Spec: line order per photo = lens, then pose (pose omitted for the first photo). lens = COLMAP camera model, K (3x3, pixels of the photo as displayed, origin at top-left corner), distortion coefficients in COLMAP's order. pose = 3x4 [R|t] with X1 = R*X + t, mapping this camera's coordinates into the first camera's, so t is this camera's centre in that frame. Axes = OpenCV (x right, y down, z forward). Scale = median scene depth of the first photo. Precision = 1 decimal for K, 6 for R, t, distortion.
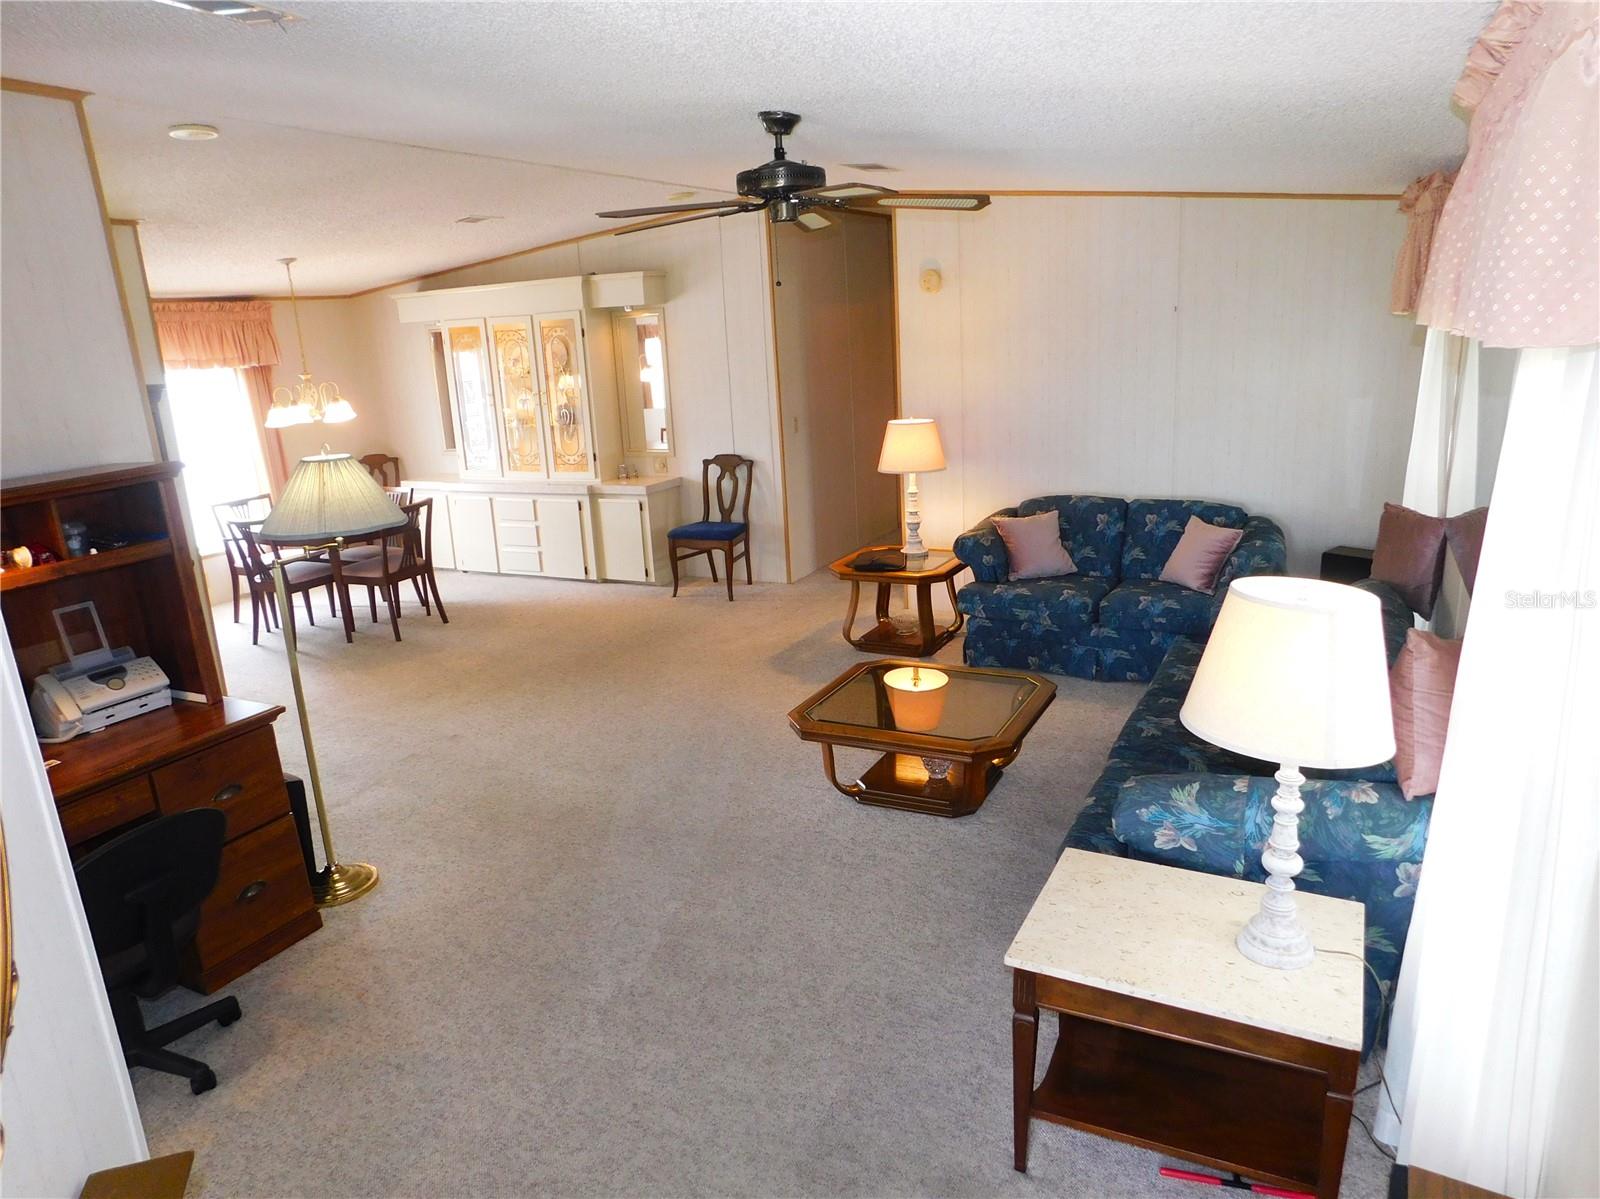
lens RADIAL K [[1052.3, 0, 794.6], [0, 1052.3, 596.0], [0, 0, 1]] dist [0.001585, 0.000181]
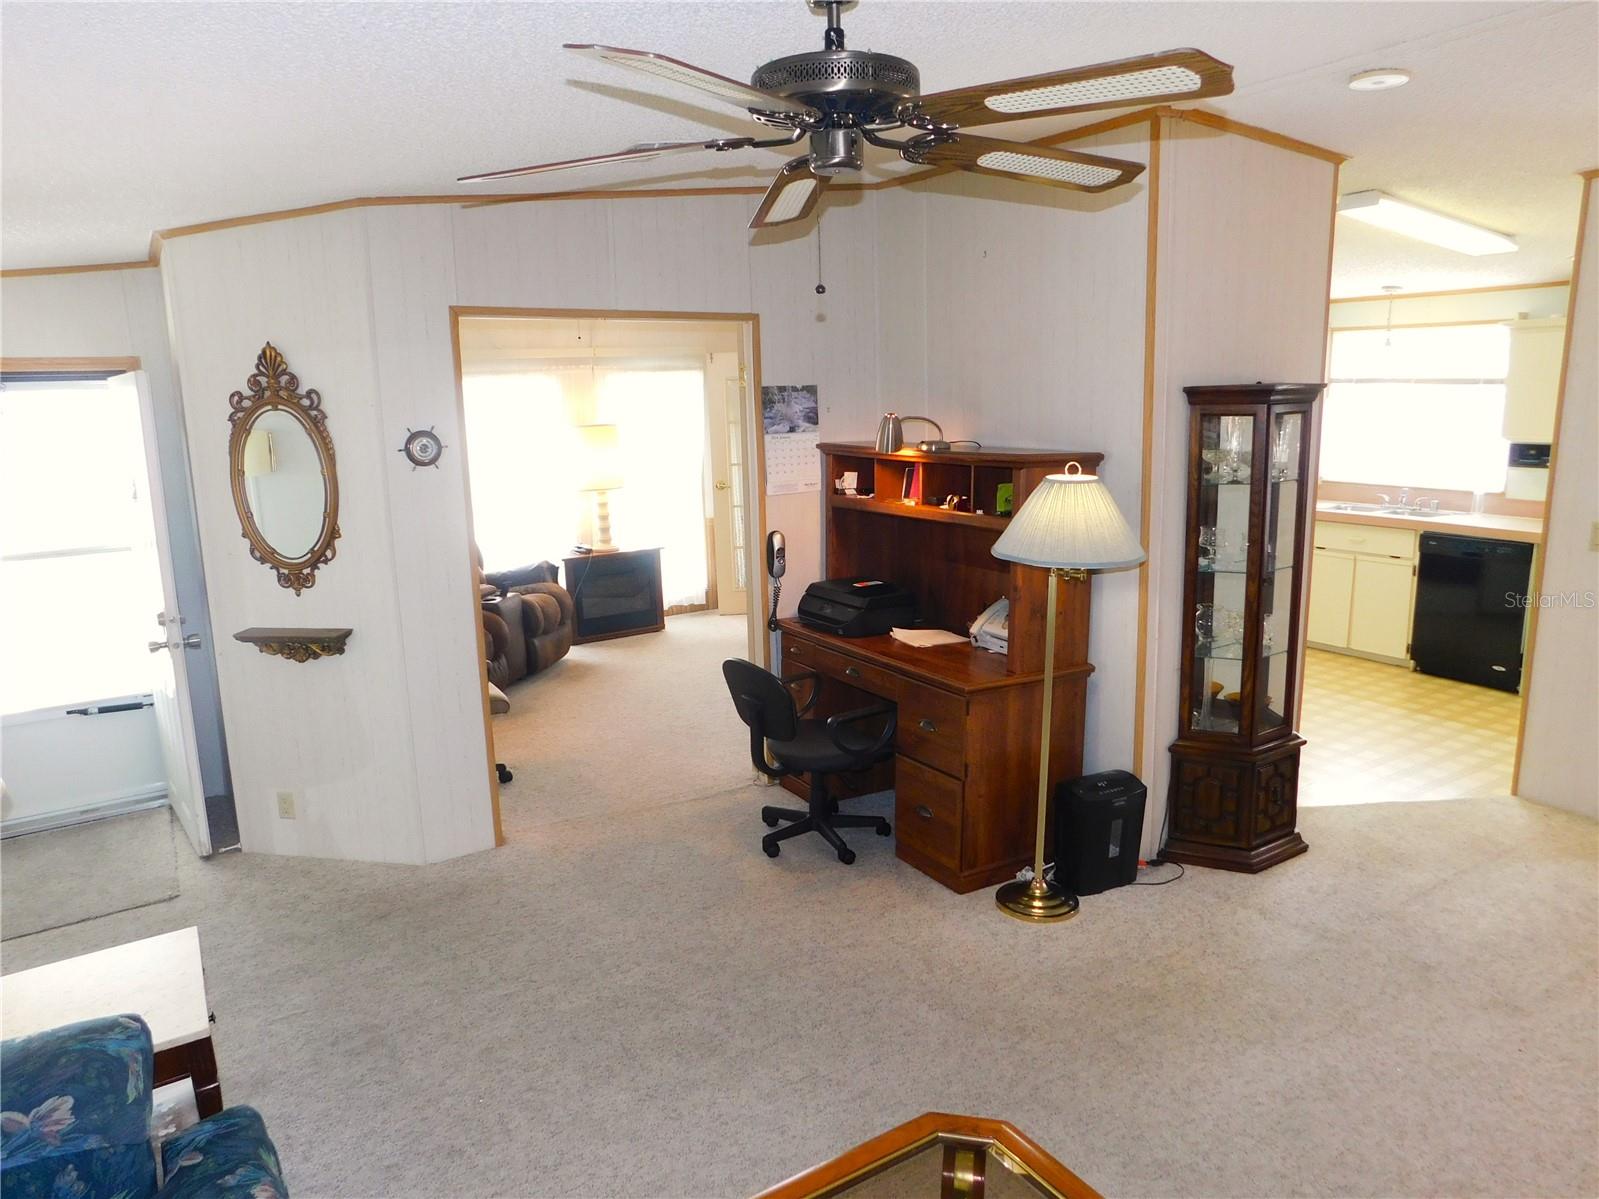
lens RADIAL K [[1051.7, 0, 795.0], [0, 1051.7, 607.1], [0, 0, 1]] dist [0.001585, 0.000181]
pose [[-0.498026, 0.238467, -0.833729, 0.430930], [-0.170277, 0.915834, 0.363666, -0.296146], [0.850280, 0.323080, -0.415503, 1.131877]]
